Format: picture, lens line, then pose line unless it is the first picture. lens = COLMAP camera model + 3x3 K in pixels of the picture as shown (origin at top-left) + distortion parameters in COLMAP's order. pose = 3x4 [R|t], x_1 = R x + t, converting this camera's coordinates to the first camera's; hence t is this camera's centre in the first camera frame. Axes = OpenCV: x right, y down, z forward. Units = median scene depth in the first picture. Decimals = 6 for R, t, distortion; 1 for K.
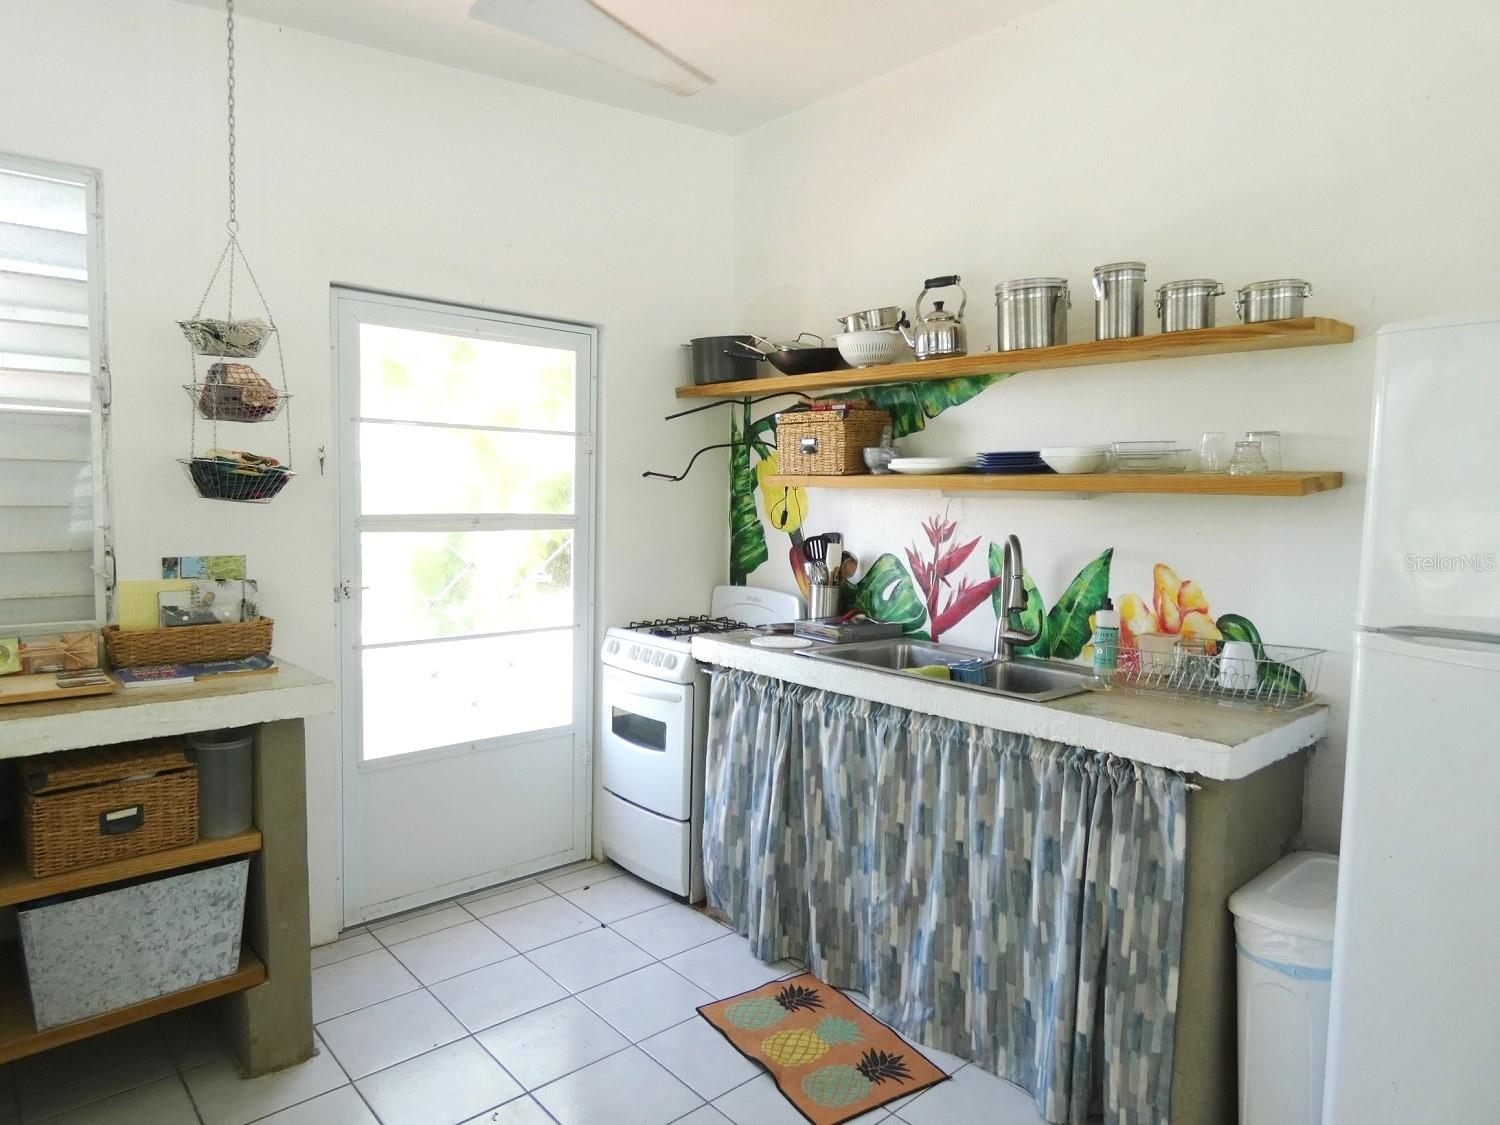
lens RADIAL K [[909.4, 0, 754.4], [0, 909.4, 559.0], [0, 0, 1]] dist [-0.001648, -0.000246]
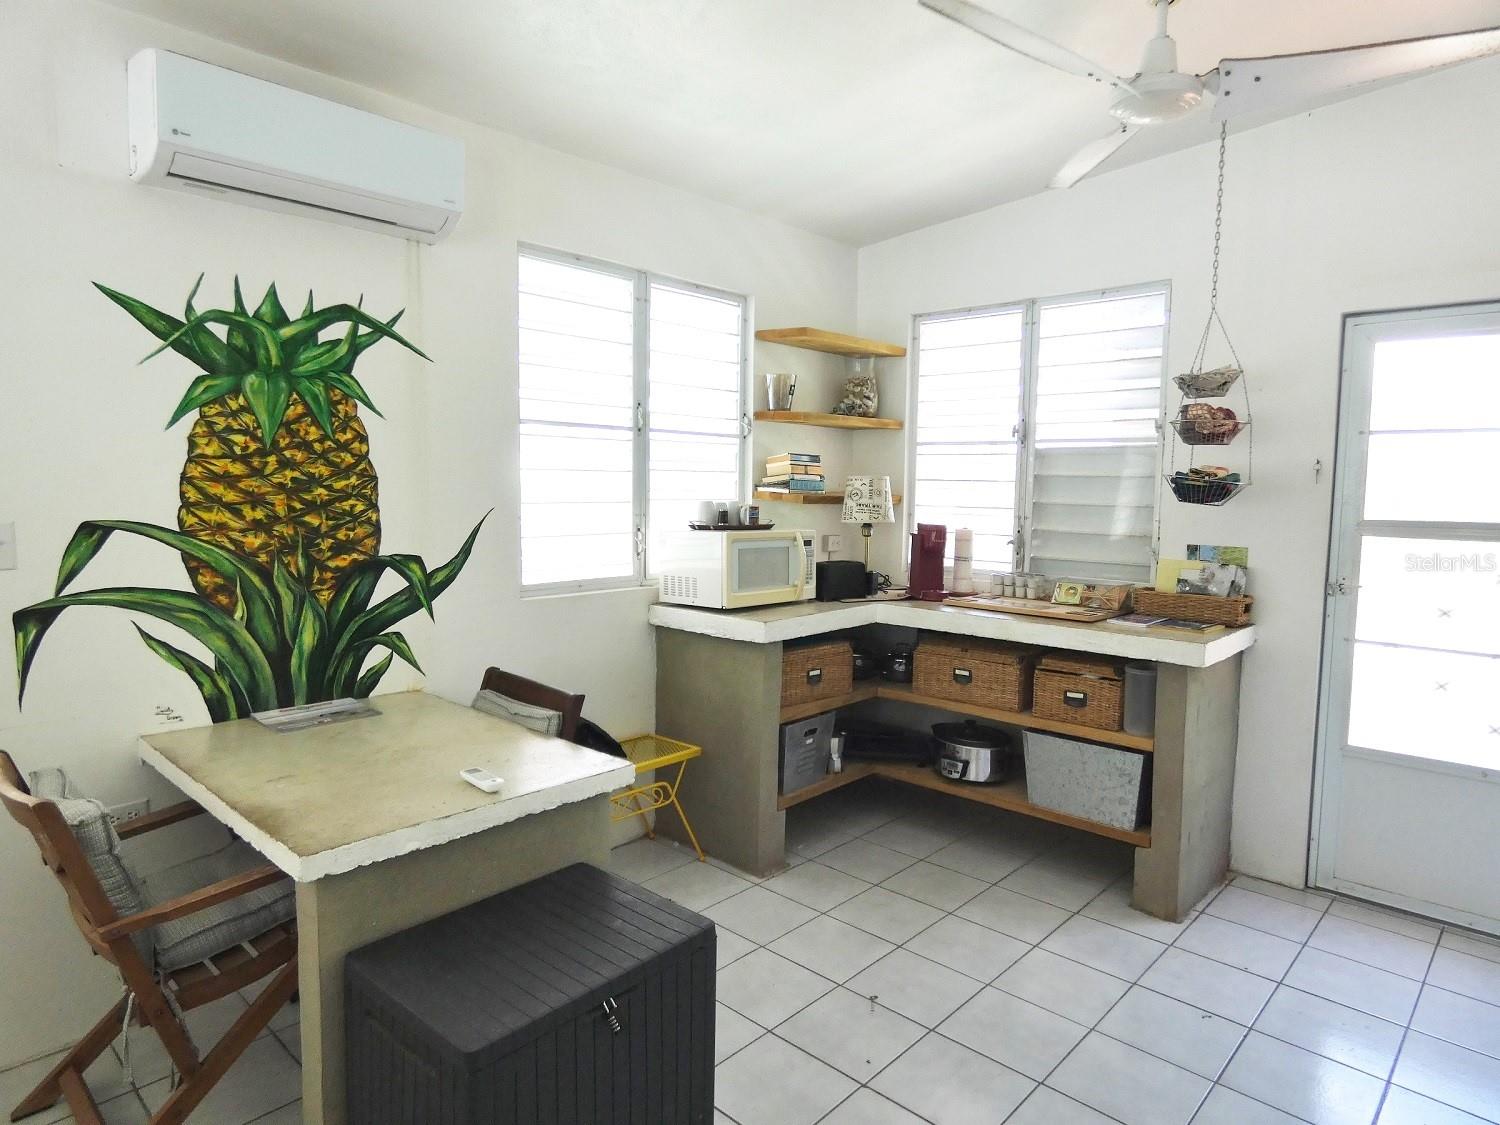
lens RADIAL K [[909.4, 0, 759.7], [0, 909.4, 560.5], [0, 0, 1]] dist [-0.001648, -0.000246]
pose [[0.120884, 0.073896, -0.989912, 0.713096], [-0.083057, 0.994481, 0.064094, -0.012679], [0.989186, 0.074471, 0.126355, 0.192667]]
